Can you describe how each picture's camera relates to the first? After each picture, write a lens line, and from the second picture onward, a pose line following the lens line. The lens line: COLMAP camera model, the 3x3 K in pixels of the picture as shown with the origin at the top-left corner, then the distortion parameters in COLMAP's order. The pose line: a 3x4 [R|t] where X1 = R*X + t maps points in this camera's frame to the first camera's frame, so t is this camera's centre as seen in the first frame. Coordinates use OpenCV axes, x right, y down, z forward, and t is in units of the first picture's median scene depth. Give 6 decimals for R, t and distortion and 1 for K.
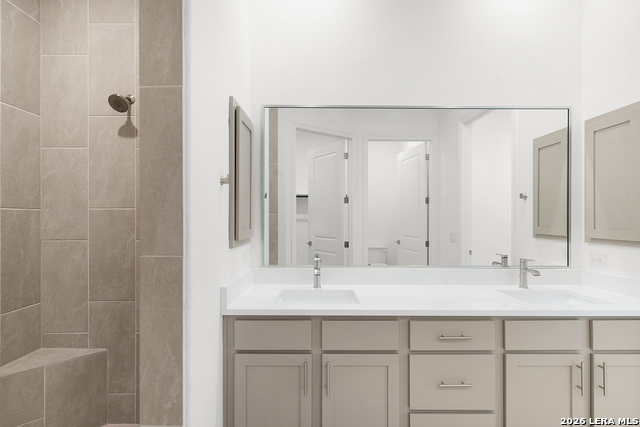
lens RADIAL K [[311.2, 0, 319.5], [0, 311.2, 217.8], [0, 0, 1]] dist [0.002627, 0.000098]
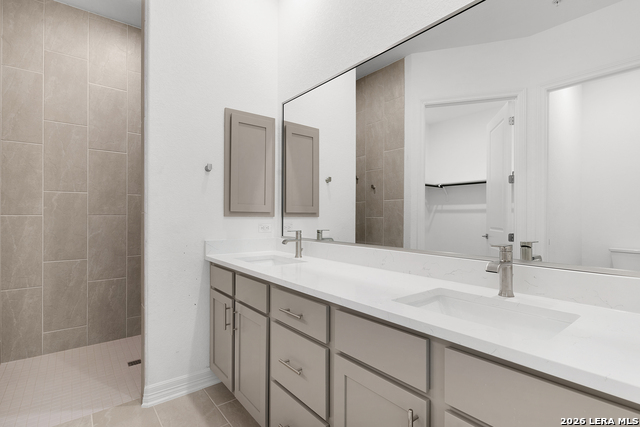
lens RADIAL K [[312.8, 0, 318.3], [0, 312.8, 217.3], [0, 0, 1]] dist [0.001828, -0.000212]
pose [[0.618317, -0.001476, -0.785928, 0.887109], [-0.005597, 0.999965, -0.006281, 0.089814], [0.785909, 0.008283, 0.618286, 0.383854]]
